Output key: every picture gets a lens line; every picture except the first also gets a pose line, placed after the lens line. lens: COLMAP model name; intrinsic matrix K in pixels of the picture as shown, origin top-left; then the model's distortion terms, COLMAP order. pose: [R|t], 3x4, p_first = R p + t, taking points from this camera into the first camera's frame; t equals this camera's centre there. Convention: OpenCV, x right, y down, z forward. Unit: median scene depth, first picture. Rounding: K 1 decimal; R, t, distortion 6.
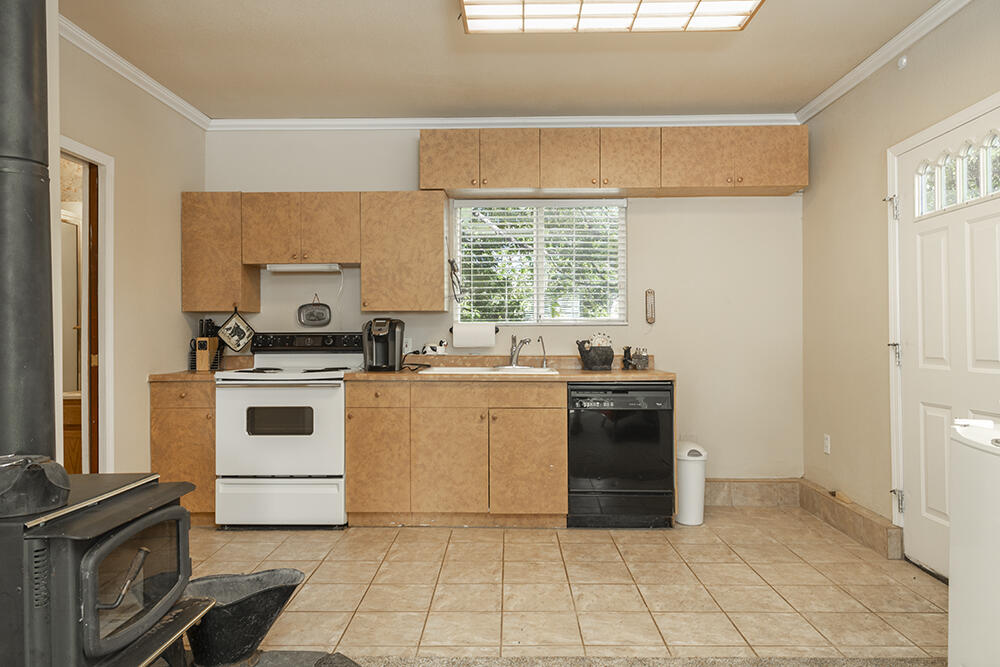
lens RADIAL K [[678.9, 0, 499.7], [0, 678.9, 328.8], [0, 0, 1]] dist [0.018080, -0.006408]
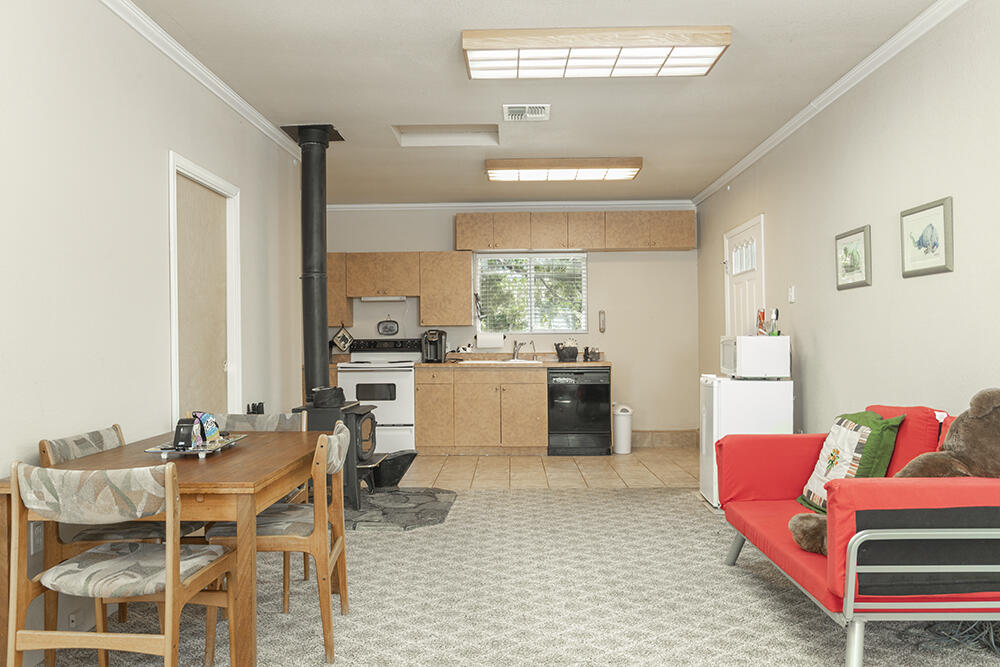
lens RADIAL K [[749.7, 0, 493.2], [0, 749.7, 333.4], [0, 0, 1]] dist [-0.064985, 0.000949]
pose [[0.999983, -0.005807, -0.000160, -0.030981], [0.005806, 0.999981, -0.001862, -0.003417], [0.000171, 0.001861, 0.999998, -0.779270]]
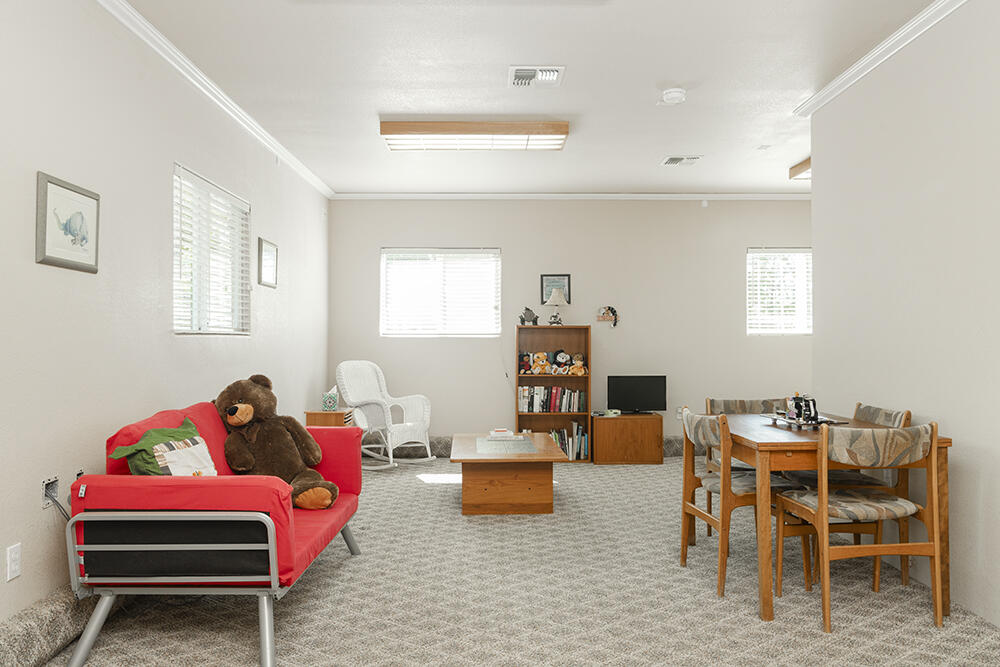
lens RADIAL K [[808.9, 0, 501.4], [0, 808.9, 333.8], [0, 0, 1]] dist [0.005443, 0.000930]
pose [[-0.999370, 0.004646, -0.035177, 0.217907], [0.005262, 0.999834, -0.017445, 0.022178], [0.035090, -0.017619, -0.999229, 2.754936]]
